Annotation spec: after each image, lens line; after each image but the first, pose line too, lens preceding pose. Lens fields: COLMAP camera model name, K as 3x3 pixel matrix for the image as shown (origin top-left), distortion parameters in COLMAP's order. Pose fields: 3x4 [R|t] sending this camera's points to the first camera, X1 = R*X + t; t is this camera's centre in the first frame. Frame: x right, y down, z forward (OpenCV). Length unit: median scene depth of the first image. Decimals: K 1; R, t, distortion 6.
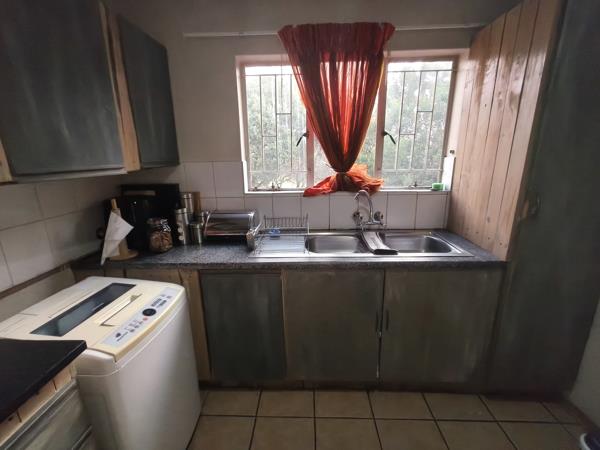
lens RADIAL K [[267.5, 0, 298.2], [0, 267.5, 224.6], [0, 0, 1]] dist [-0.001875, 0.000514]
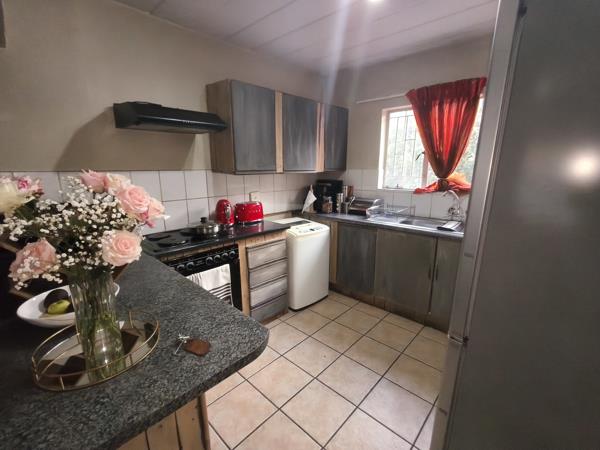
lens RADIAL K [[267.5, 0, 298.2], [0, 267.5, 224.6], [0, 0, 1]] dist [-0.001875, 0.000514]
pose [[0.750849, 0.154226, -0.642216, 0.623303], [-0.177758, 0.983664, 0.028396, 0.166860], [0.636104, 0.092838, 0.765998, -0.651889]]
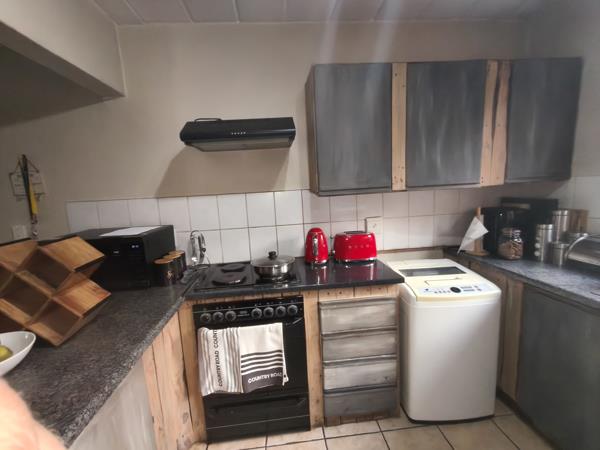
lens RADIAL K [[267.5, 0, 298.2], [0, 267.5, 224.6], [0, 0, 1]] dist [-0.001875, 0.000514]
pose [[0.124791, 0.152493, -0.980394, 0.428137], [-0.201426, 0.971436, 0.125461, 0.000549], [0.971522, 0.181820, 0.151943, -0.020655]]
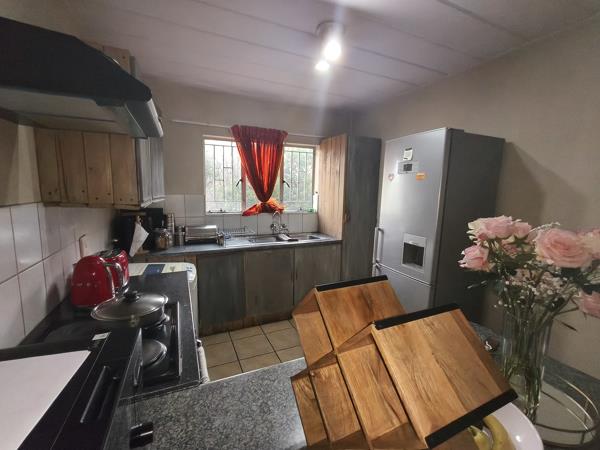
lens RADIAL K [[267.5, 0, 298.2], [0, 267.5, 224.6], [0, 0, 1]] dist [-0.001875, 0.000514]
pose [[0.895715, -0.024682, 0.443942, -0.492738], [0.079418, 0.991283, -0.105125, 0.184549], [-0.437478, 0.129419, 0.889867, -0.770256]]
